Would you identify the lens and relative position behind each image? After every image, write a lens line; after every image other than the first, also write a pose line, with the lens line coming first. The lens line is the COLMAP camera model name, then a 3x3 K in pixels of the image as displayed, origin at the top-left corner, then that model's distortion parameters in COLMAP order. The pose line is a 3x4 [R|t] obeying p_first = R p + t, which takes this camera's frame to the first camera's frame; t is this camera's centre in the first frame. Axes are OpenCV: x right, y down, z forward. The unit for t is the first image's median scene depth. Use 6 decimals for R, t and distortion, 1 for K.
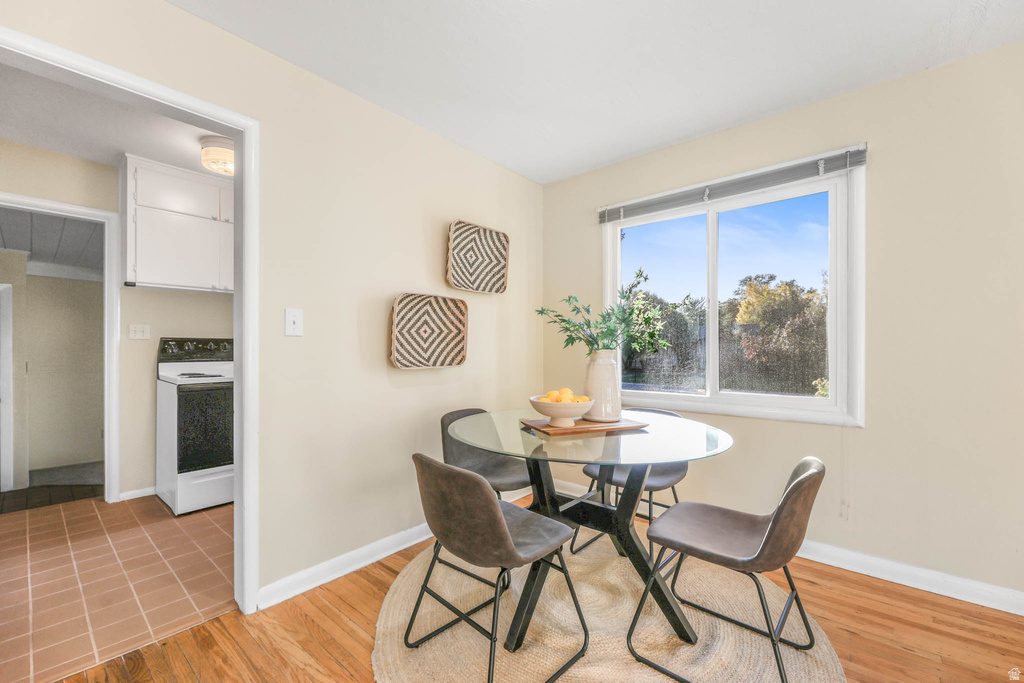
lens RADIAL K [[423.3, 0, 471.0], [0, 423.3, 345.3], [0, 0, 1]] dist [0.000813, 0.000052]
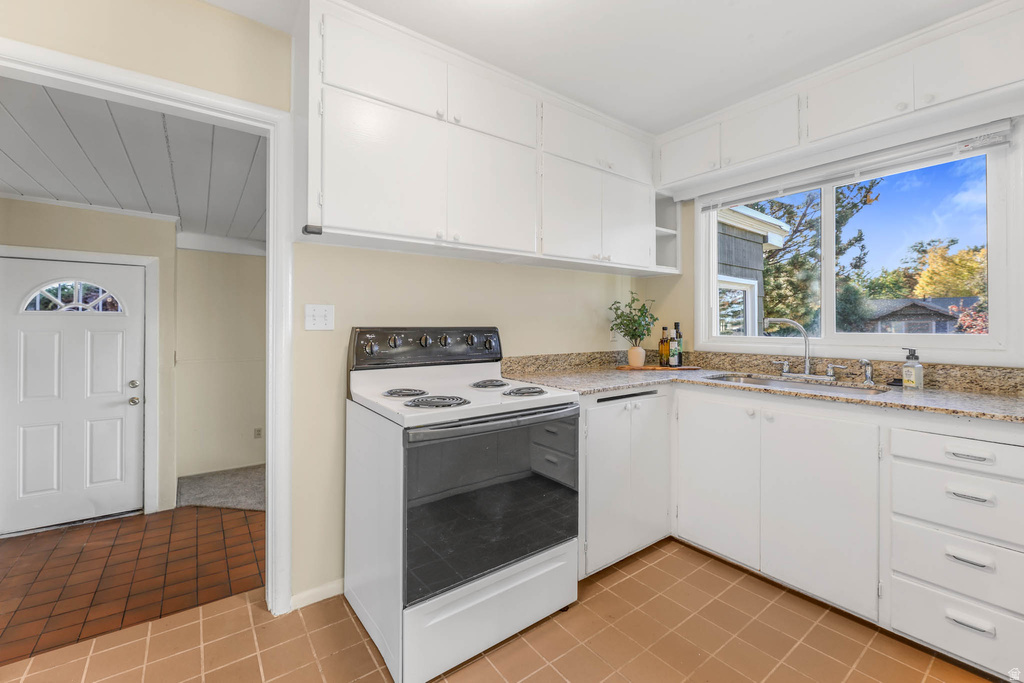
lens RADIAL K [[431.8, 0, 525.1], [0, 431.8, 317.6], [0, 0, 1]] dist [-0.002313, -0.000205]
pose [[0.988629, -0.006353, -0.150241, -0.405584], [0.004459, 0.999906, -0.012942, -0.022196], [0.150309, 0.012125, 0.988565, 0.444210]]
